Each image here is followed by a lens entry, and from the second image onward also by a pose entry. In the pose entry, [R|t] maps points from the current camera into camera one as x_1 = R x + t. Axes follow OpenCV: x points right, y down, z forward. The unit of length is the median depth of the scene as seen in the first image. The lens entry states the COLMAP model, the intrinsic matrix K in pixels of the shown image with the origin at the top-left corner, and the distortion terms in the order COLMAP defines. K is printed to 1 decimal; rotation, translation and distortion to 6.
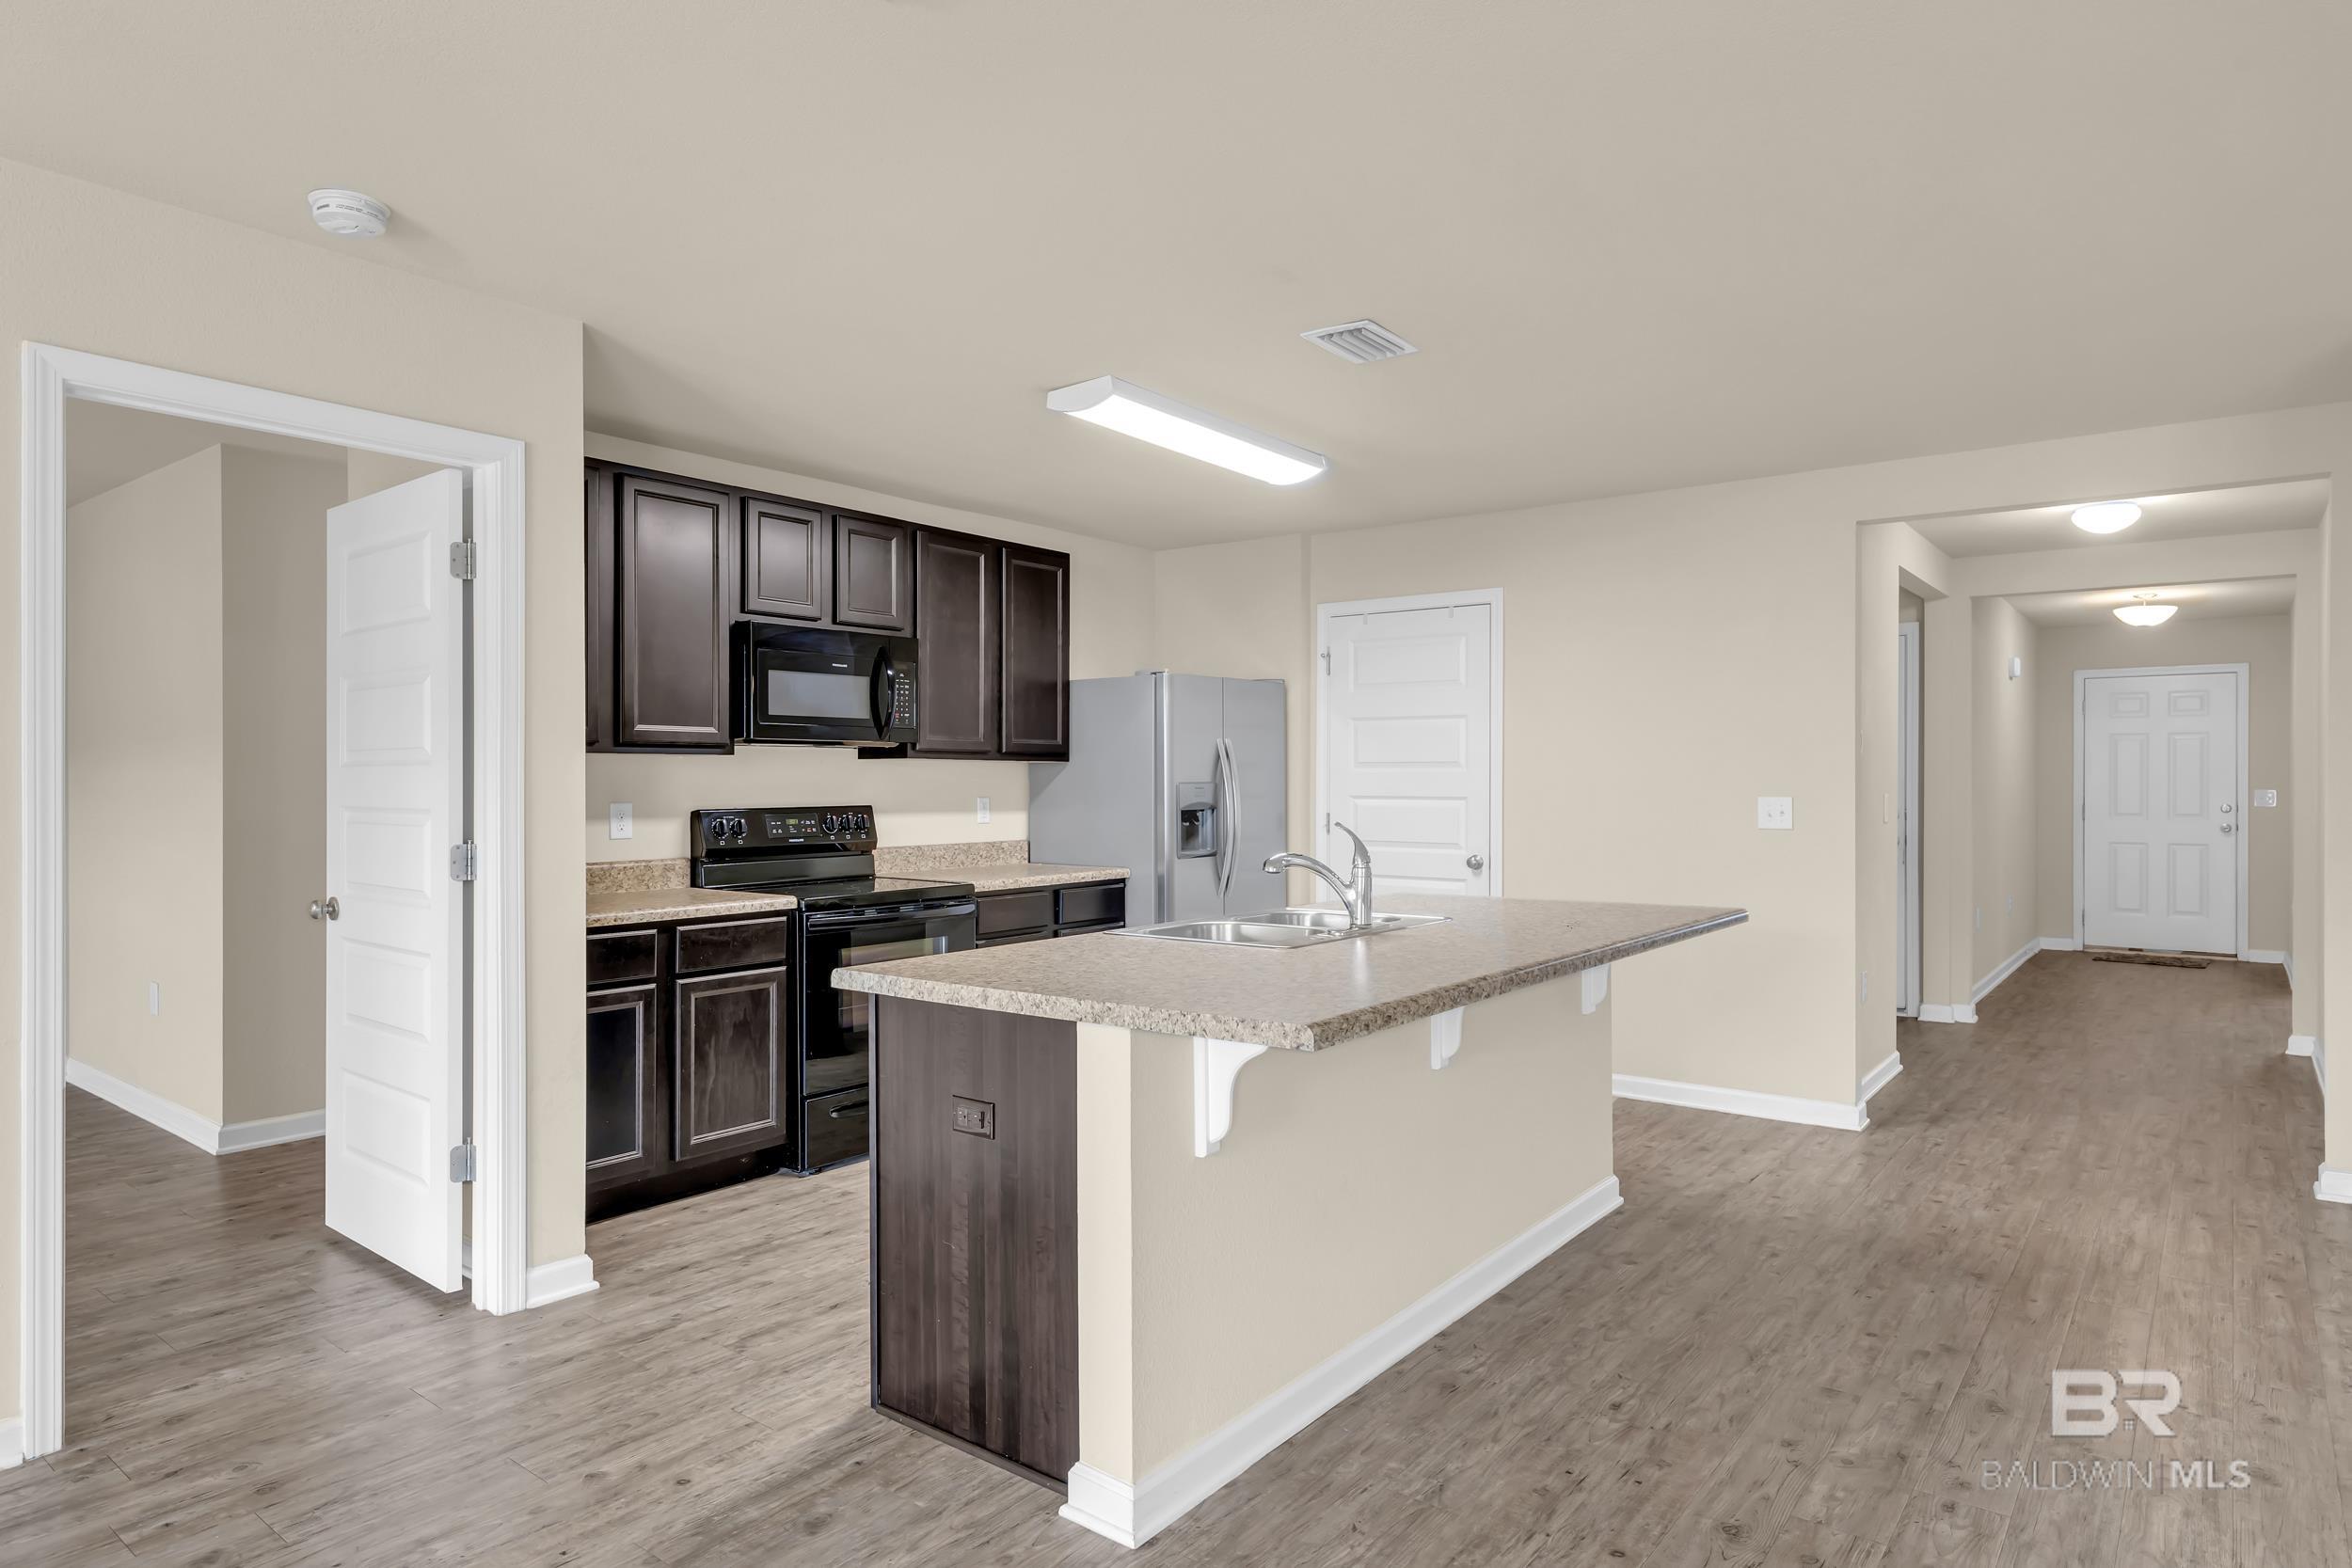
lens RADIAL K [[1345.6, 0, 1192.3], [0, 1345.6, 789.9], [0, 0, 1]] dist [0.004813, -0.000873]
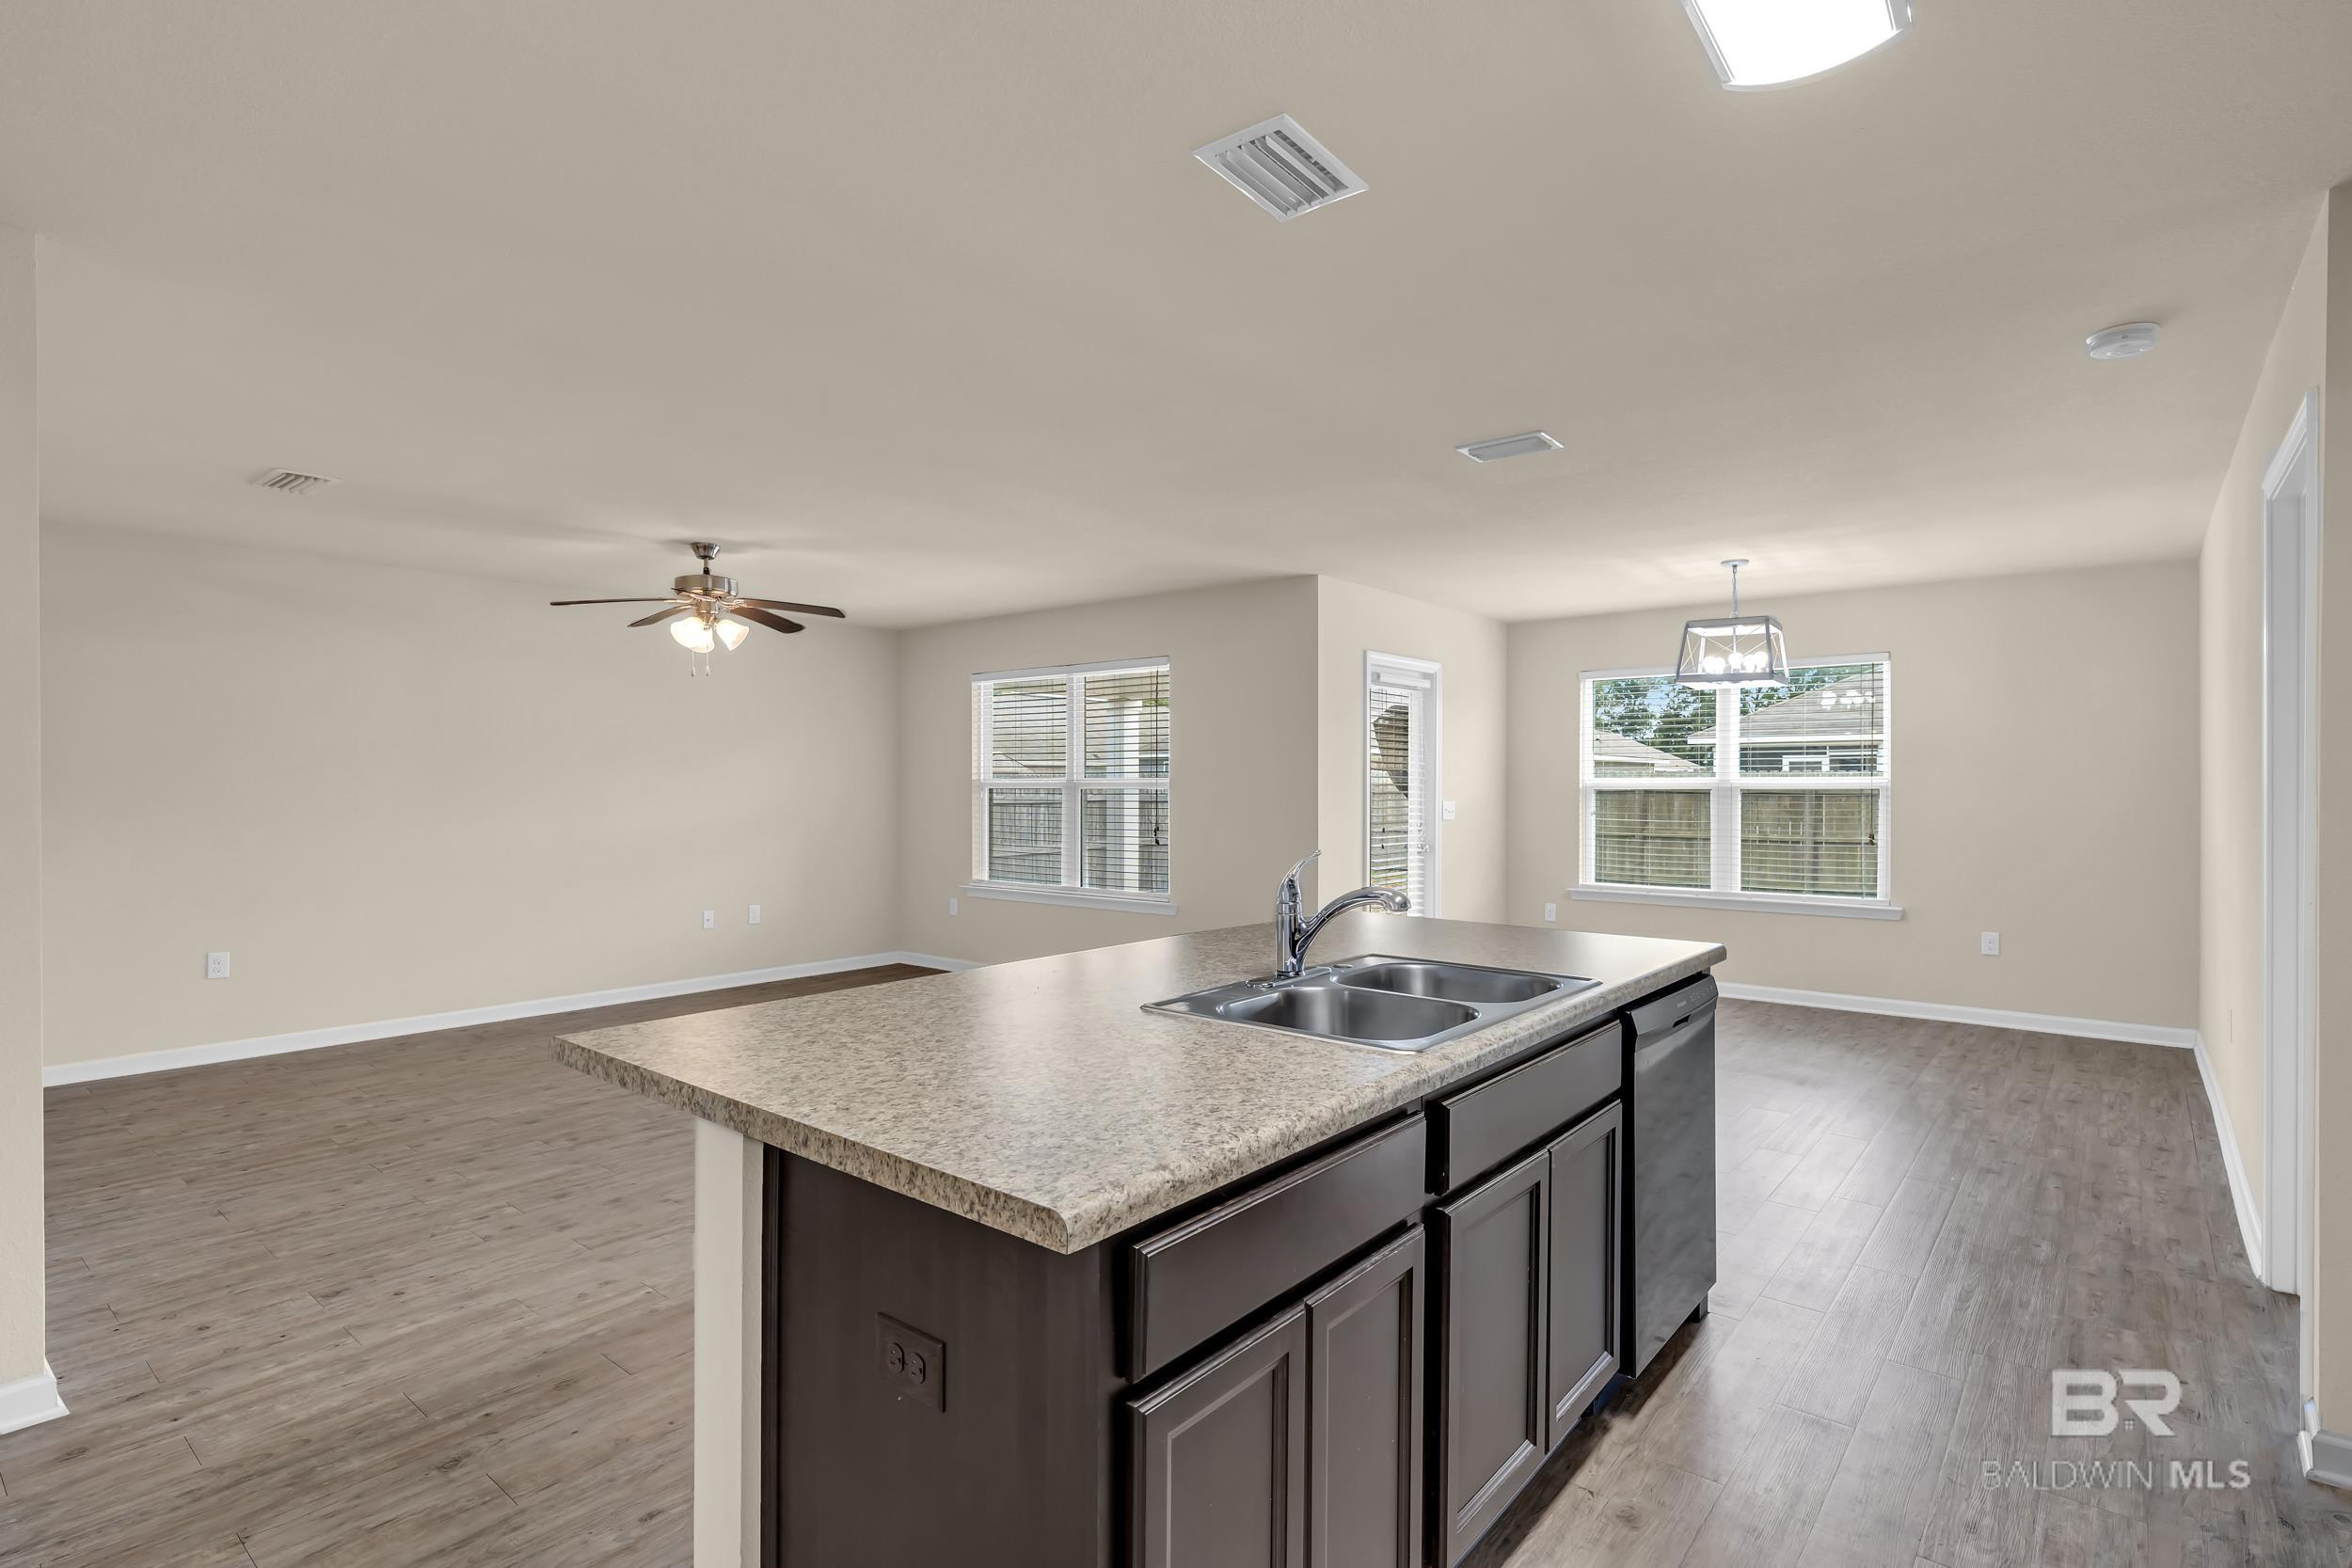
lens RADIAL K [[1125.1, 0, 1189.3], [0, 1125.1, 793.5], [0, 0, 1]] dist [0.007120, -0.004107]
pose [[-0.999734, -0.003291, 0.022837, 0.126875], [-0.002933, 0.999872, 0.015705, -0.014187], [-0.022886, 0.015634, -0.999616, 1.227551]]
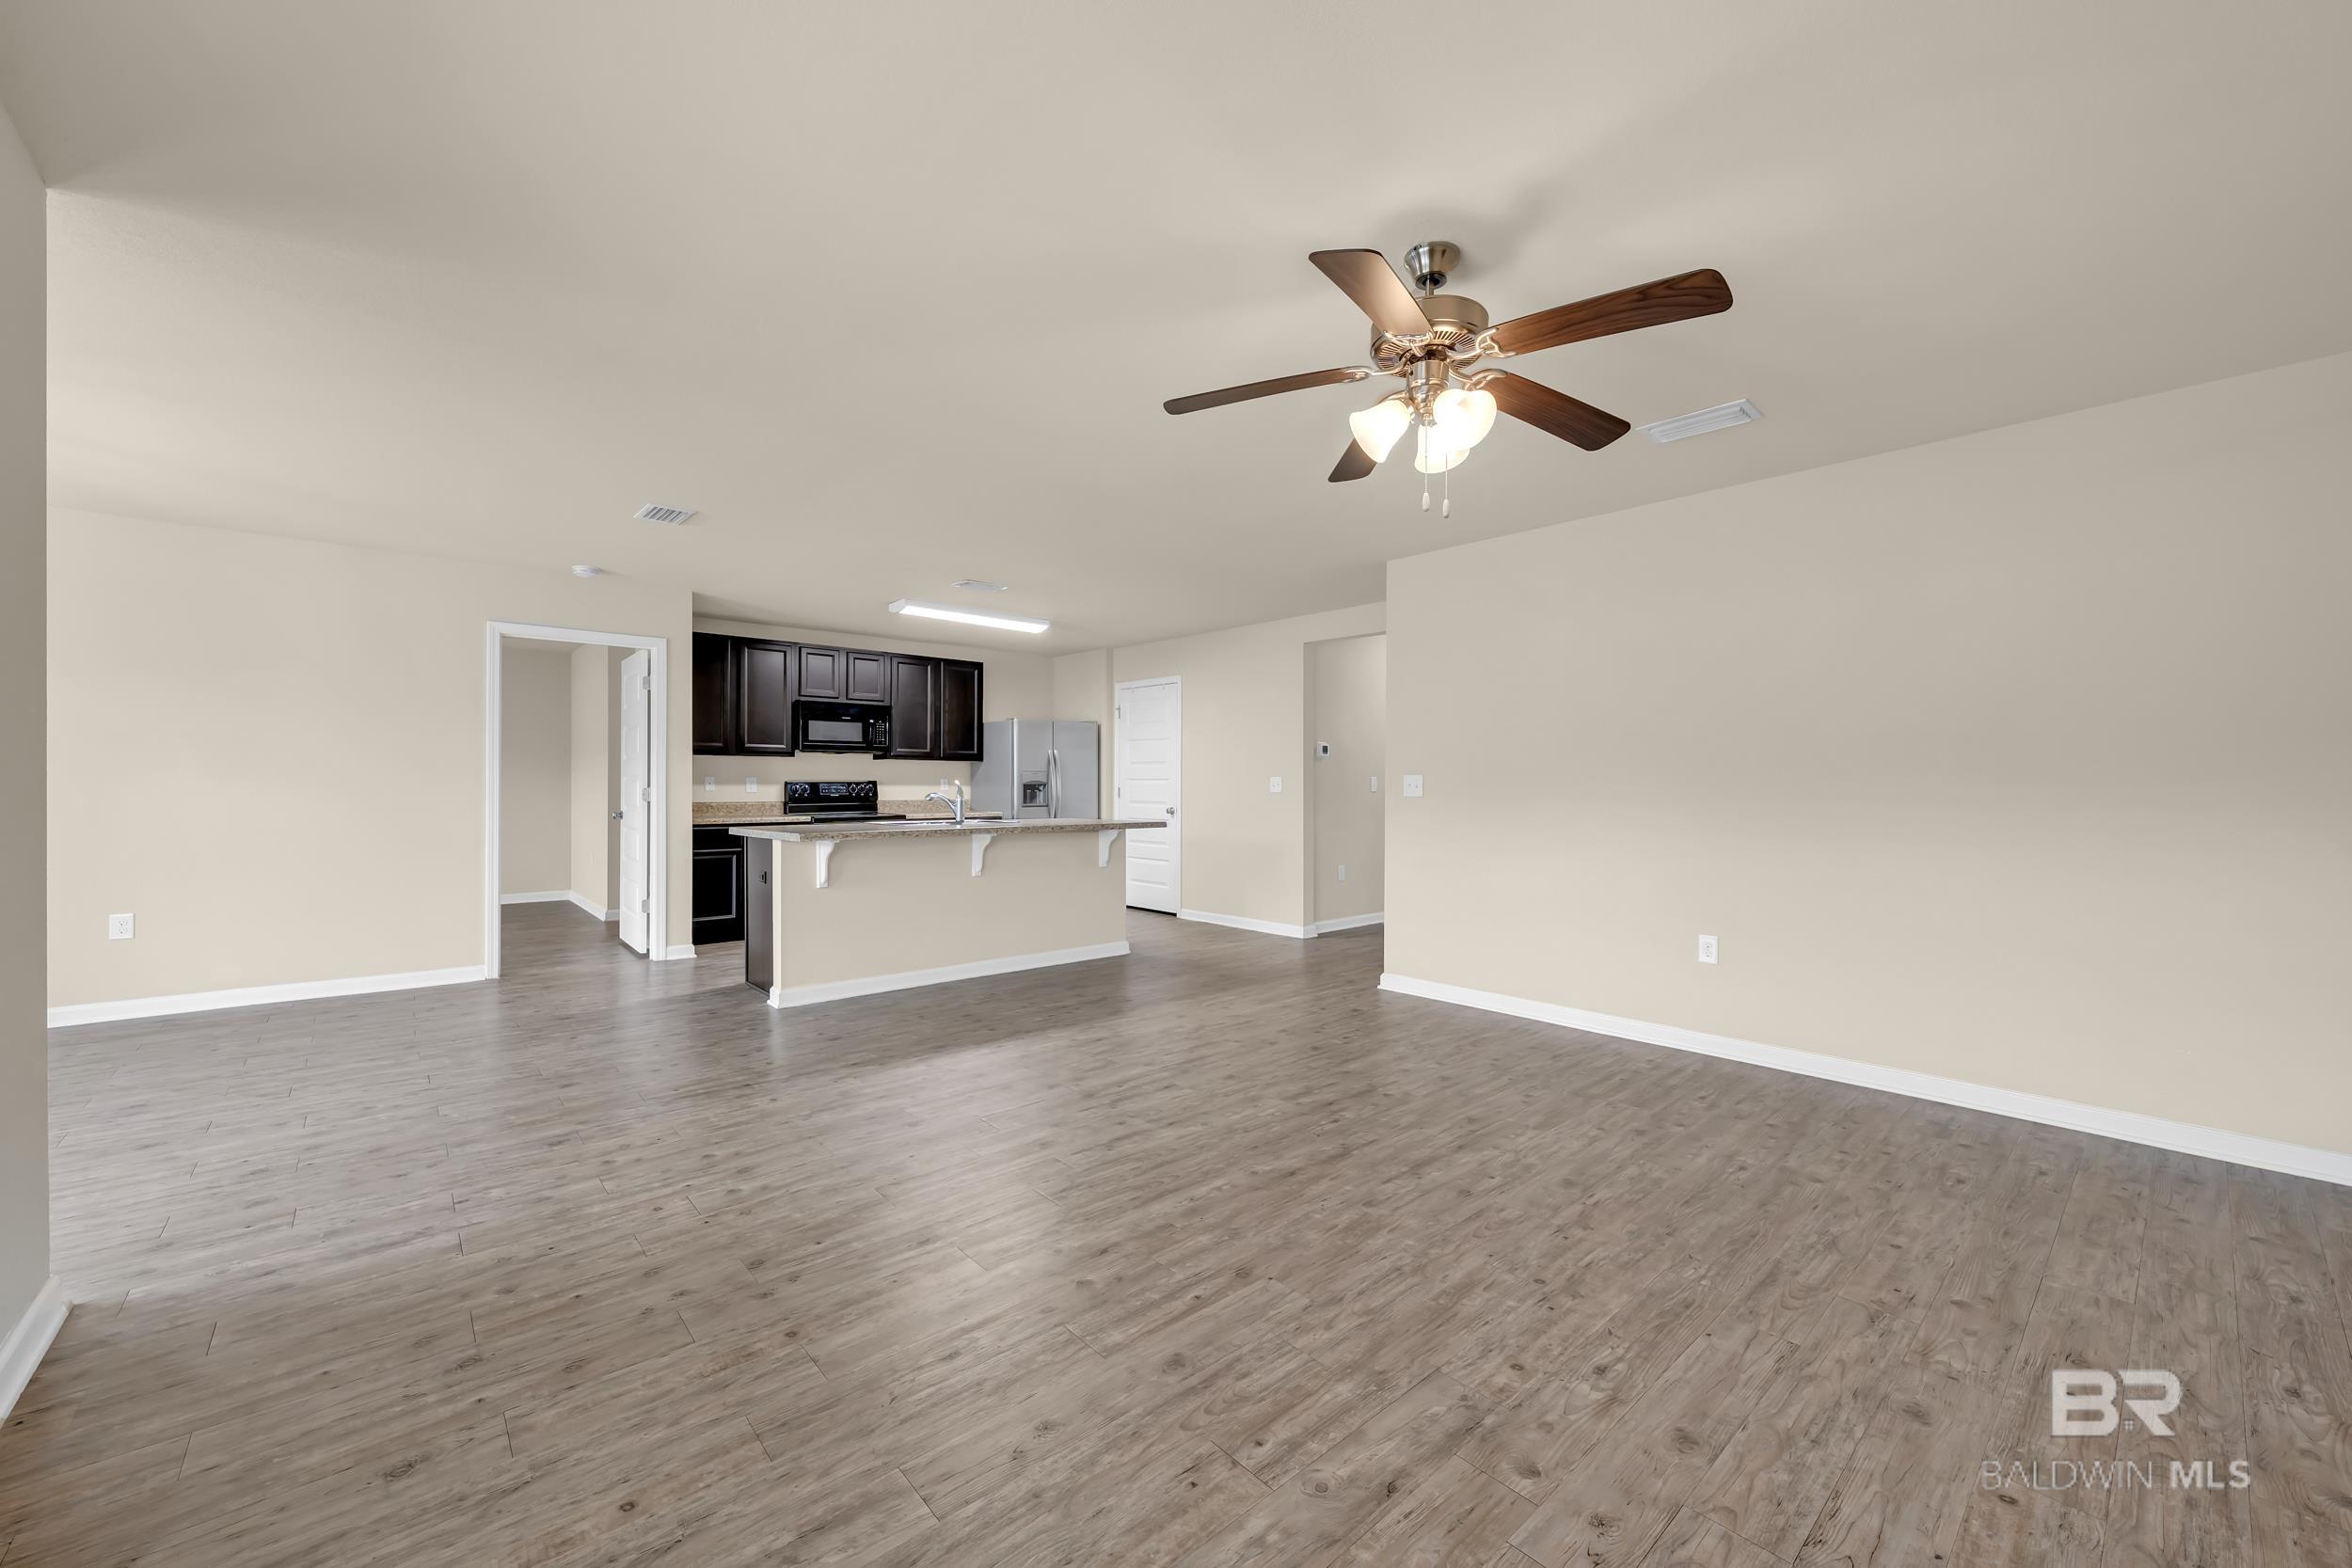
lens RADIAL K [[910.6, 0, 1184.4], [0, 910.6, 790.9], [0, 0, 1]] dist [-0.002154, 0.000449]
pose [[0.982543, 0.002382, -0.186020, 0.618844], [-0.002740, 0.999995, -0.001664, 0.033542], [0.186015, 0.002144, 0.982545, -0.428801]]
